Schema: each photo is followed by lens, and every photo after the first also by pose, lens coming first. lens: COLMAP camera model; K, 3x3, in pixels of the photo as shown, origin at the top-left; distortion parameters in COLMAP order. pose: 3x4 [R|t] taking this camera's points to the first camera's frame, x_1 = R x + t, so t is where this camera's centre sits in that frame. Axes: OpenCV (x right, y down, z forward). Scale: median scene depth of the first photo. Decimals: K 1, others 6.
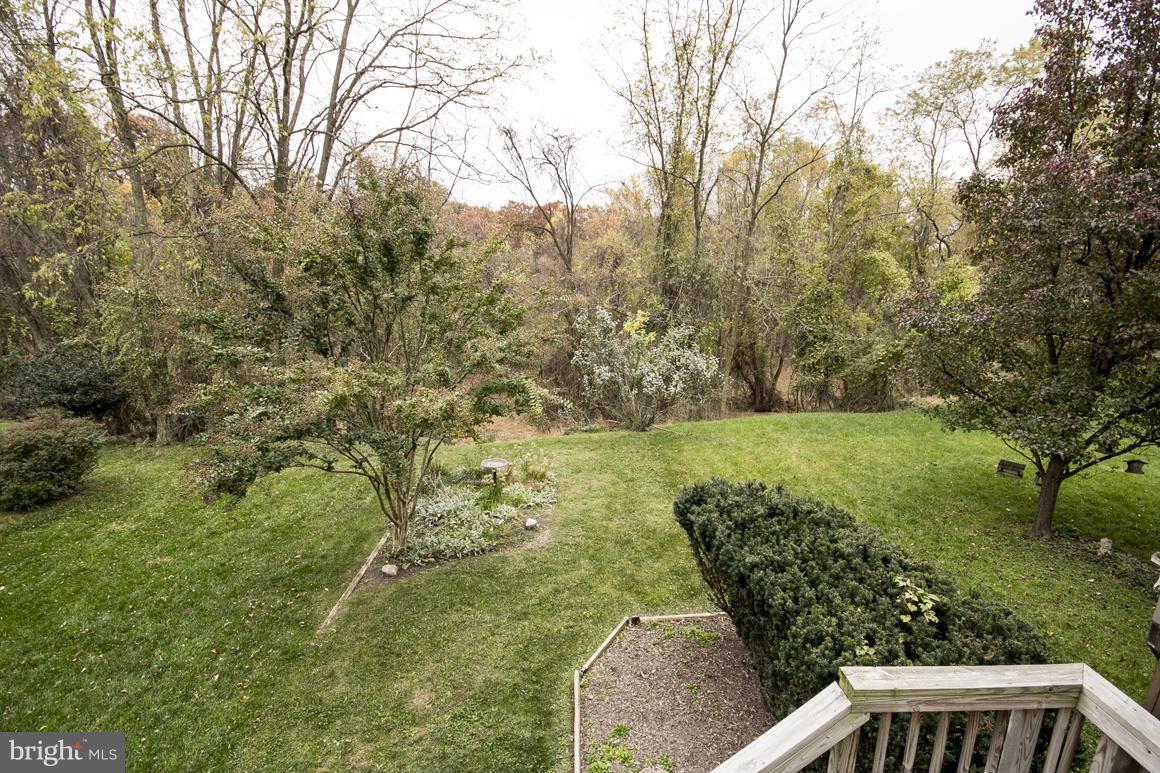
lens RADIAL K [[524.1, 0, 584.3], [0, 524.1, 393.0], [0, 0, 1]] dist [-0.006161, 0.000063]
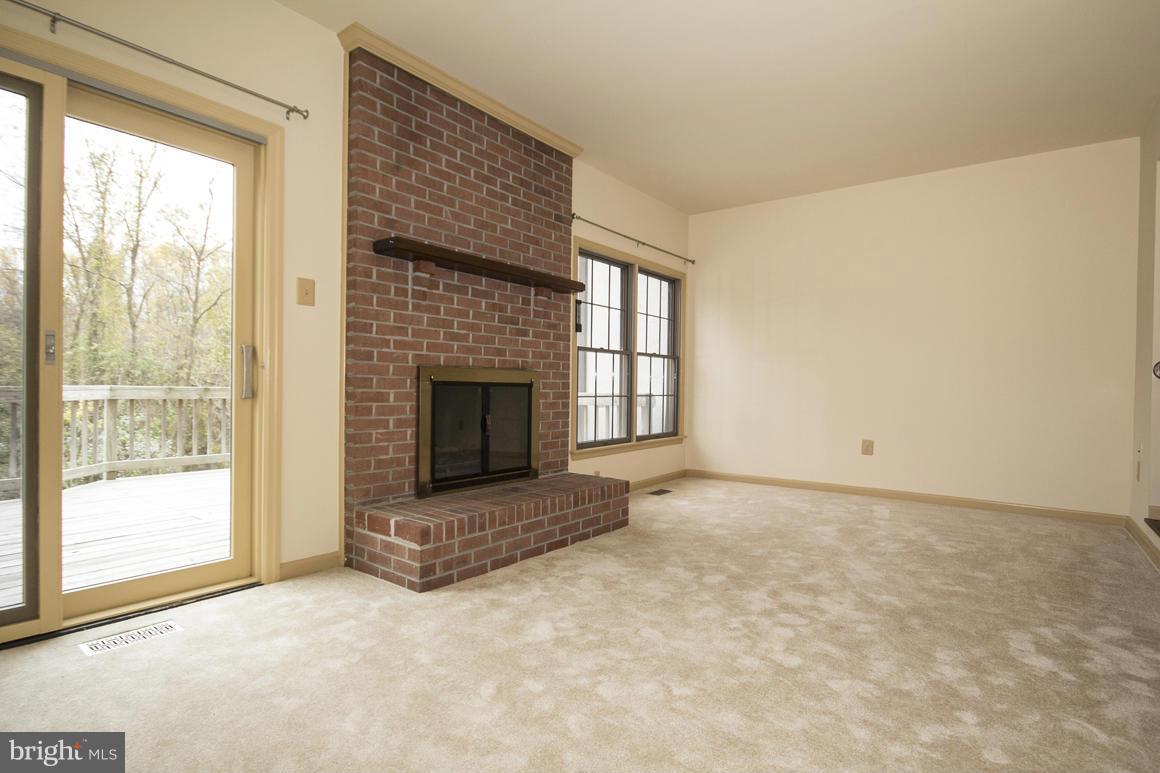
lens RADIAL K [[622.5, 0, 582.7], [0, 622.5, 386.7], [0, 0, 1]] dist [0.004543, 0.000994]
pose [[0.630477, -0.011232, 0.776127, -0.171890], [0.173686, 0.976583, -0.126959, 0.103858], [-0.756526, 0.214847, 0.617664, -0.382197]]
